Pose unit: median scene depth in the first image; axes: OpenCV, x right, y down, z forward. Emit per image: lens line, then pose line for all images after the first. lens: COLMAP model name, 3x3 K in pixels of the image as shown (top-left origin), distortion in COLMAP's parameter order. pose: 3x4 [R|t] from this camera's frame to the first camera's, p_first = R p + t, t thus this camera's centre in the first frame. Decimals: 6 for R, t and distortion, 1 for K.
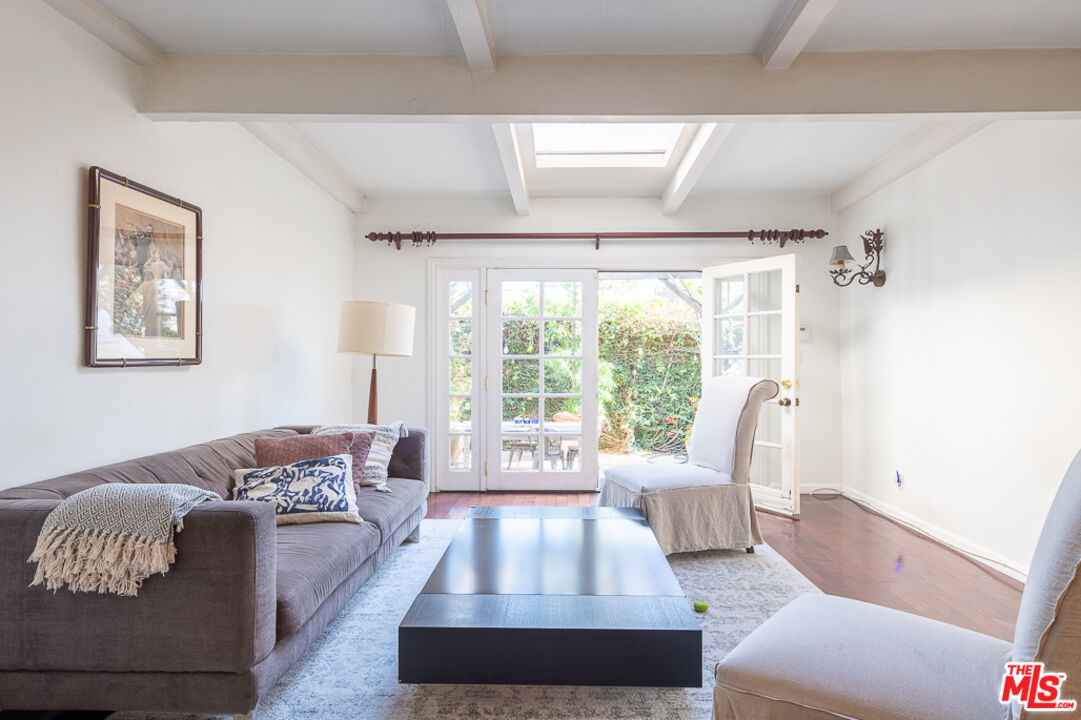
lens RADIAL K [[652.6, 0, 540.2], [0, 652.6, 361.4], [0, 0, 1]] dist [0.015603, -0.003157]
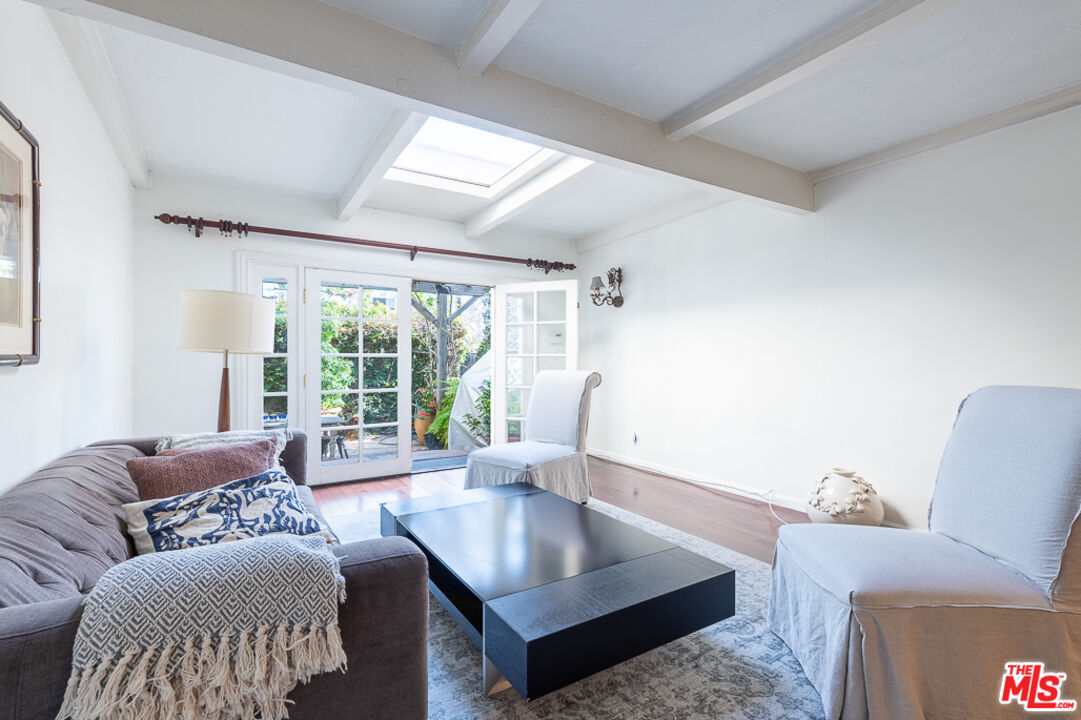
lens RADIAL K [[506.7, 0, 542.0], [0, 506.7, 362.8], [0, 0, 1]] dist [0.014046, -0.001597]
pose [[0.828922, -0.005894, 0.559333, -0.332904], [0.002451, 0.999973, 0.006904, 0.001145], [-0.559359, -0.004352, 0.828914, 0.214269]]
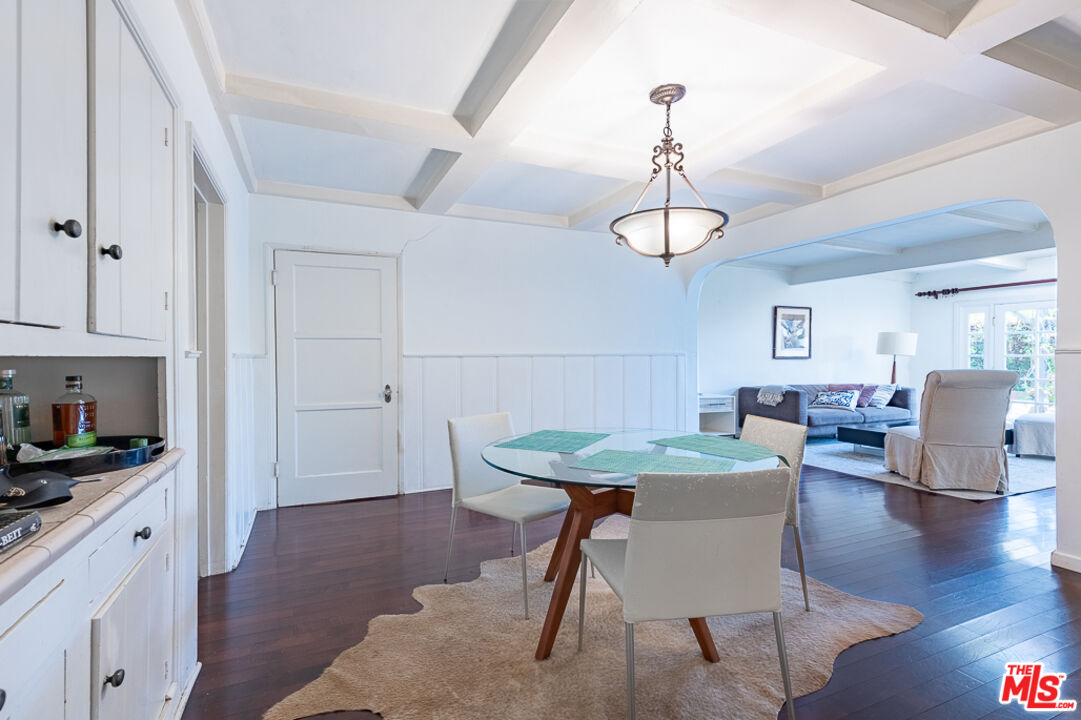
lens RADIAL K [[506.7, 0, 539.7], [0, 506.7, 364.1], [0, 0, 1]] dist [0.014046, -0.001597]
pose [[0.437090, 0.013589, -0.899315, 0.933237], [-0.006628, 0.999907, 0.011887, 0.009528], [0.899394, 0.000764, 0.437139, -1.029017]]
